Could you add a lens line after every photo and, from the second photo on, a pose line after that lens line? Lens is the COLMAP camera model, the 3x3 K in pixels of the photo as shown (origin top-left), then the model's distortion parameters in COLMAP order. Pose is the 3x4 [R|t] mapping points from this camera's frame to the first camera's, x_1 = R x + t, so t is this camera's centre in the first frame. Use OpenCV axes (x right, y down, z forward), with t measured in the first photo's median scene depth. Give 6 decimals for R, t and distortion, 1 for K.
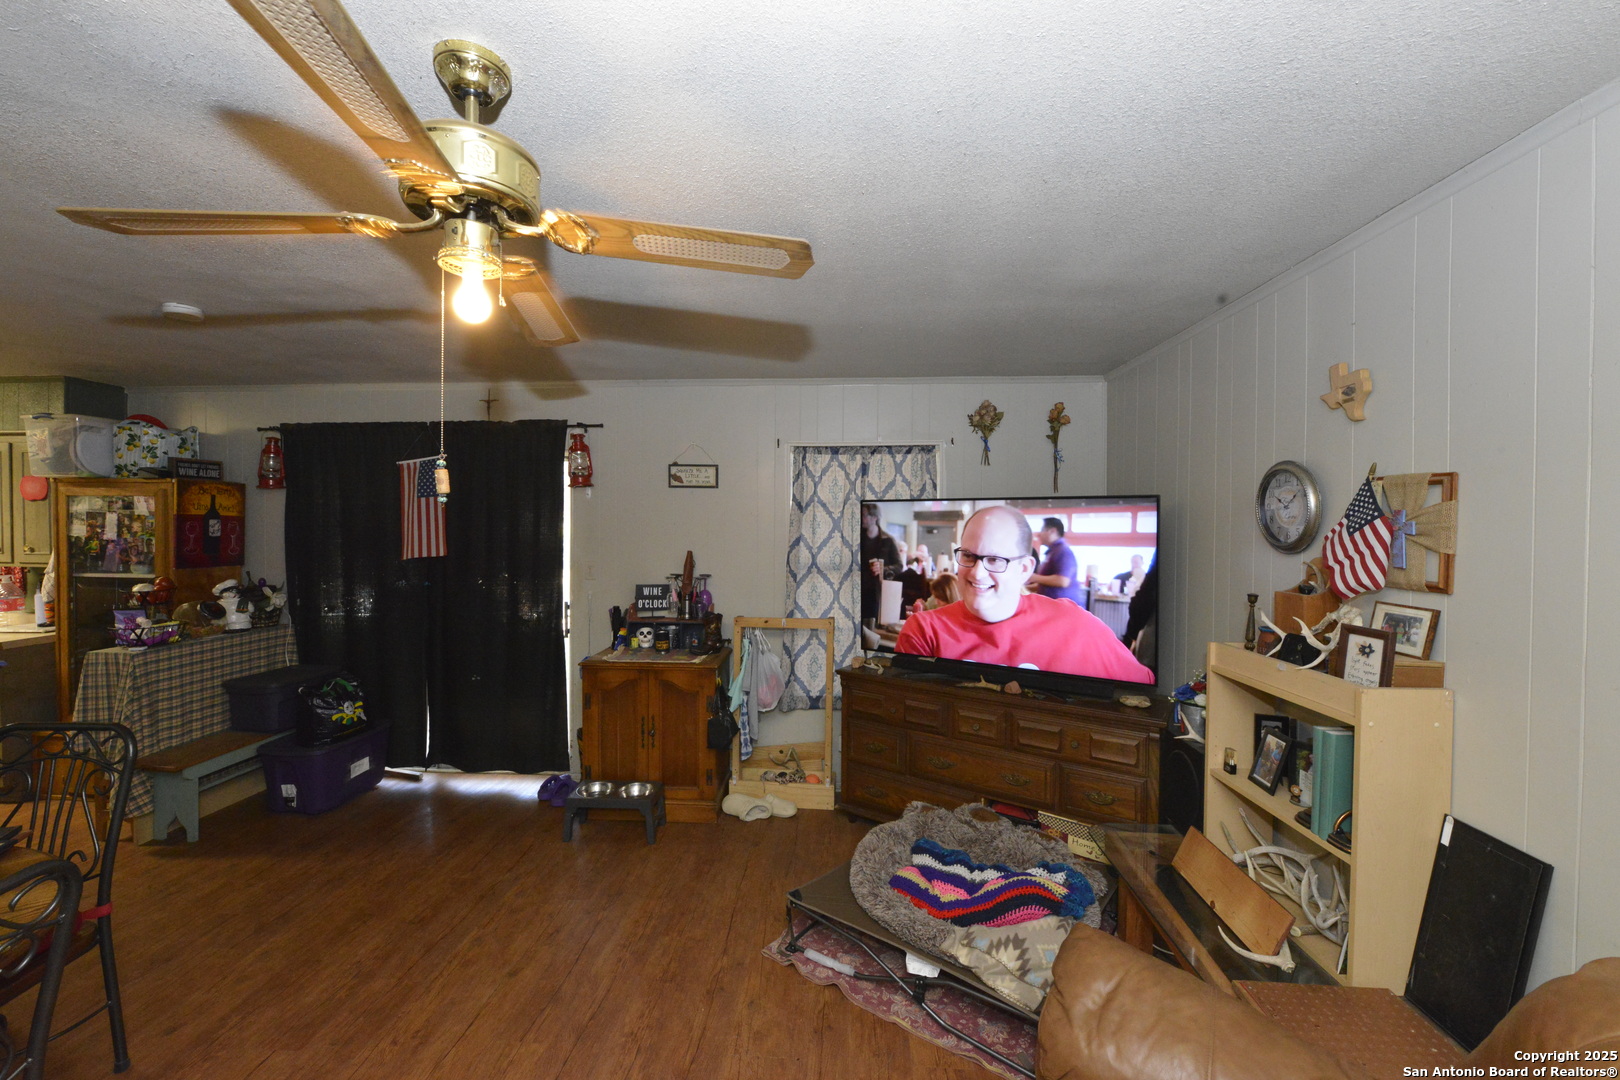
lens RADIAL K [[638.8, 0, 807.9], [0, 638.8, 533.0], [0, 0, 1]] dist [-0.010969, -0.001042]
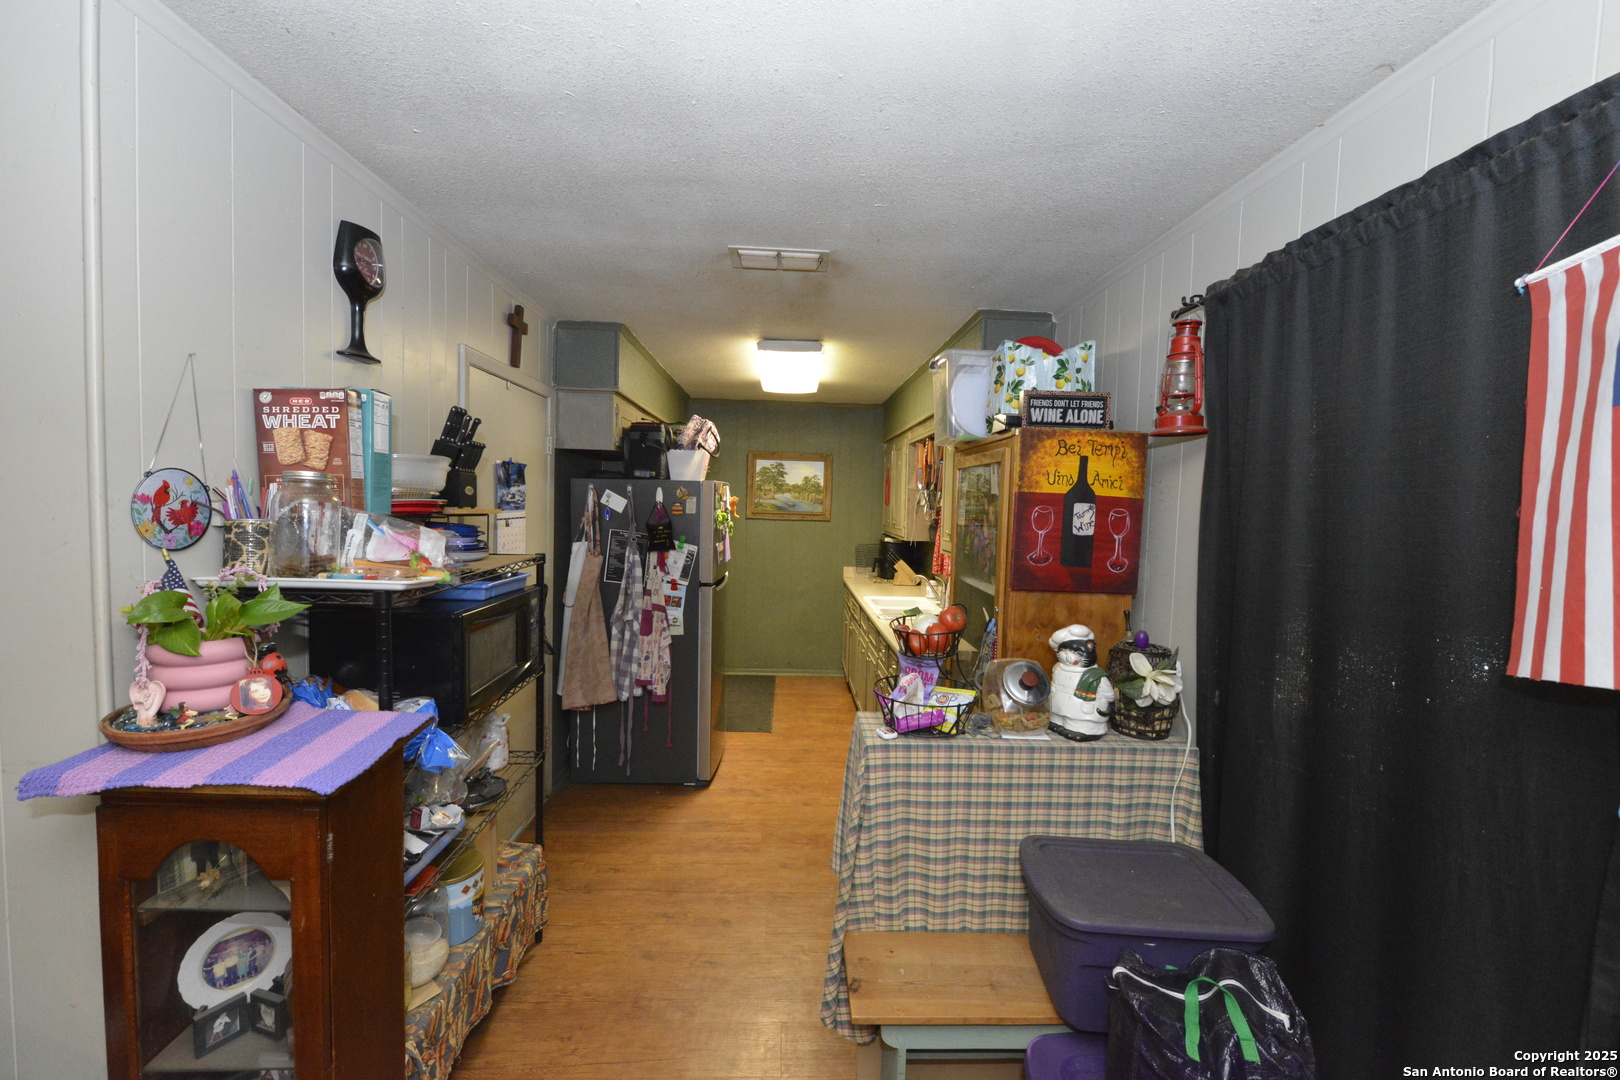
lens RADIAL K [[638.8, 0, 807.9], [0, 638.8, 533.0], [0, 0, 1]] dist [-0.010969, -0.001042]
pose [[0.103446, 0.047274, -0.993511, -0.436635], [-0.041243, 0.998215, 0.043203, -0.010040], [0.993780, 0.036507, 0.105211, 0.719250]]
